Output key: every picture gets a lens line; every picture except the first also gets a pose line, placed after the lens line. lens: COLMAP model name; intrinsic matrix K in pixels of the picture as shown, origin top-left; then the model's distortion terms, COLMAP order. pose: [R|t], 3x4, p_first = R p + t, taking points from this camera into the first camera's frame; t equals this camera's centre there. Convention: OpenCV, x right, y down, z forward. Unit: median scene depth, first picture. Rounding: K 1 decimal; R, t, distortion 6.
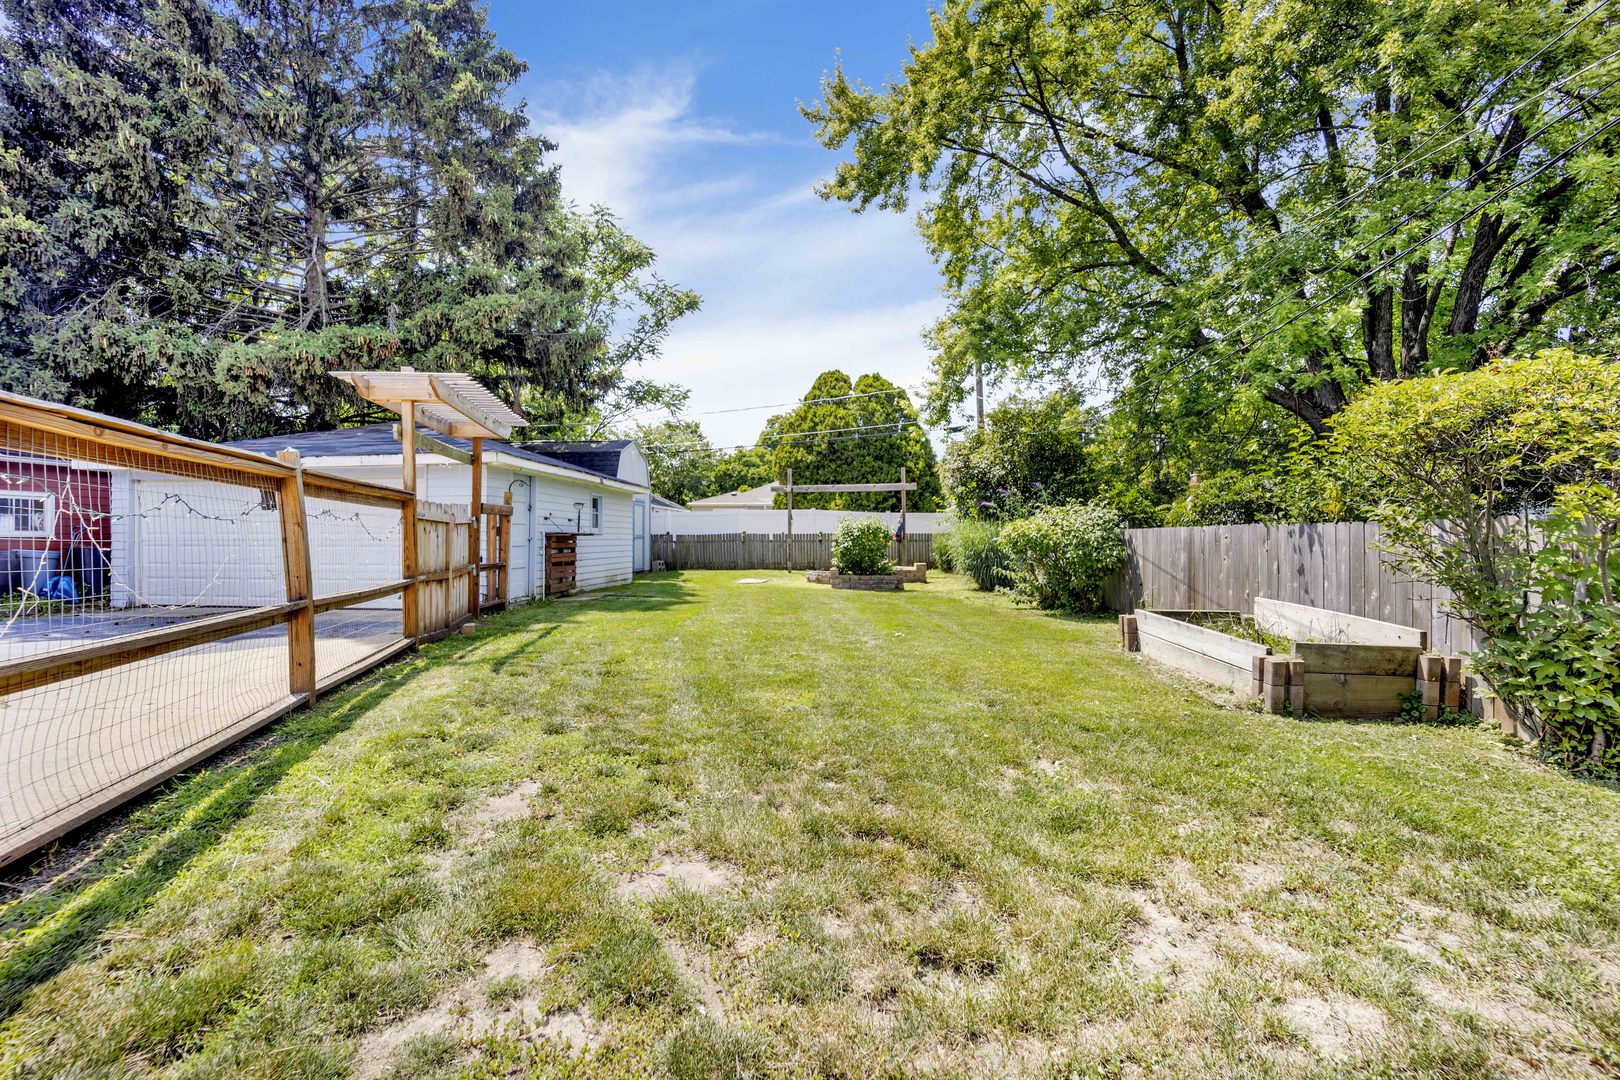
lens RADIAL K [[667.6, 0, 808.1], [0, 667.6, 537.7], [0, 0, 1]] dist [-0.004683, 0.000640]
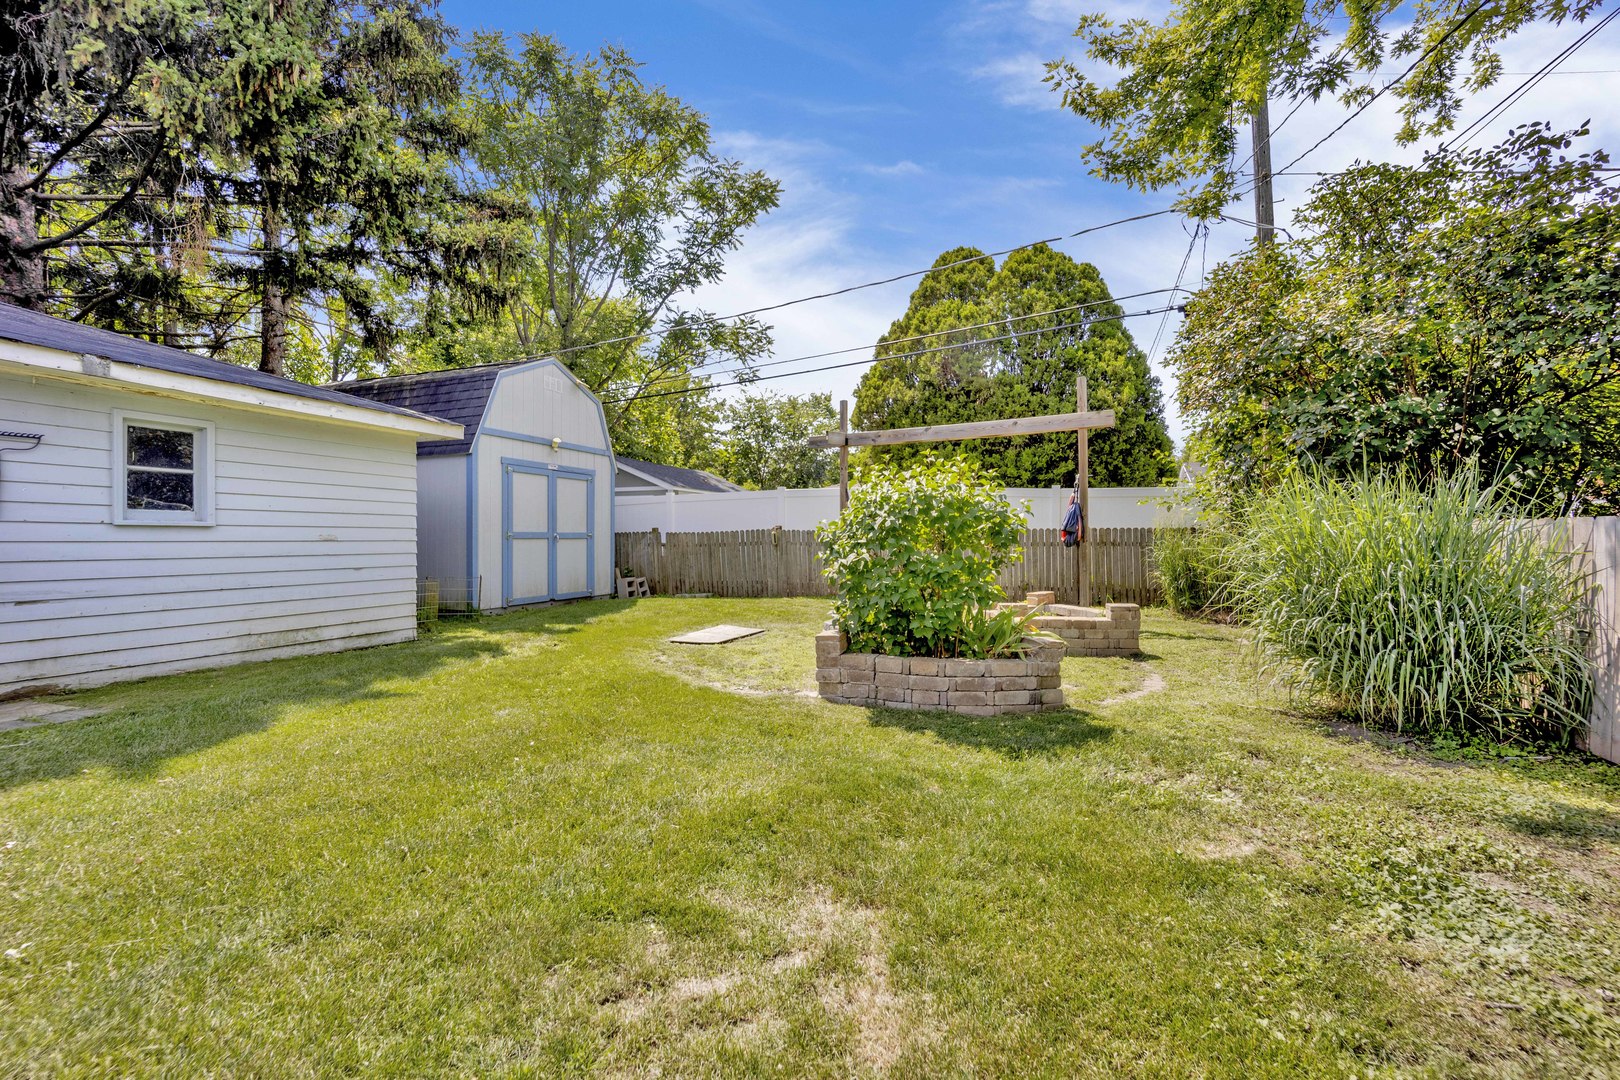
lens RADIAL K [[667.6, 0, 811.1], [0, 667.6, 541.9], [0, 0, 1]] dist [-0.004683, 0.000640]
pose [[0.961773, 0.001158, -0.273846, 0.077243], [0.001068, 0.999968, 0.007979, -0.000447], [0.273847, -0.007967, 0.961740, 0.446176]]
